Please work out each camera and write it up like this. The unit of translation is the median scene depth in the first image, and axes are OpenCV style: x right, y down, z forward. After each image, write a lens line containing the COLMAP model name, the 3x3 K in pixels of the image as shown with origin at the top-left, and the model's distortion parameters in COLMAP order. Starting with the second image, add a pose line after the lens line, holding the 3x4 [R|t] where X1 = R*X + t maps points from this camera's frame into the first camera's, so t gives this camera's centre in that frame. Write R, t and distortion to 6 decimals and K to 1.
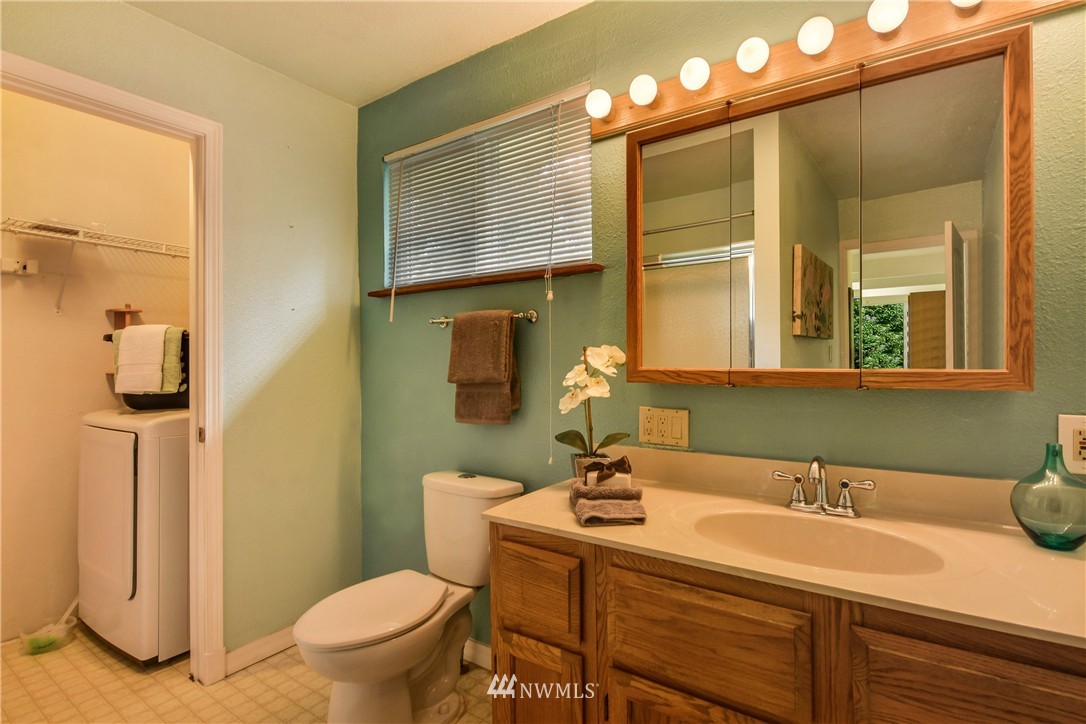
lens RADIAL K [[529.9, 0, 539.9], [0, 529.9, 358.0], [0, 0, 1]] dist [0.002523, -0.000334]
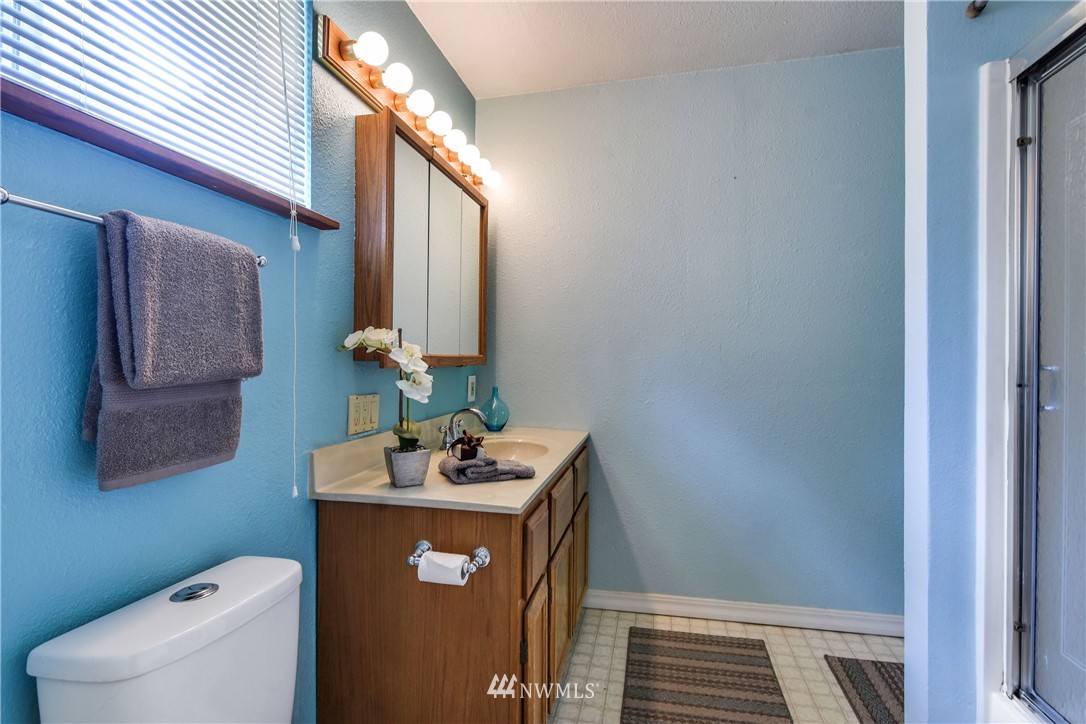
lens RADIAL K [[529.9, 0, 539.9], [0, 529.9, 358.0], [0, 0, 1]] dist [0.002523, -0.000334]
pose [[-0.379322, -0.002511, 0.925261, -0.719478], [-0.000749, 0.999997, 0.002407, 0.023667], [-0.925264, 0.000220, -0.379323, 0.984689]]
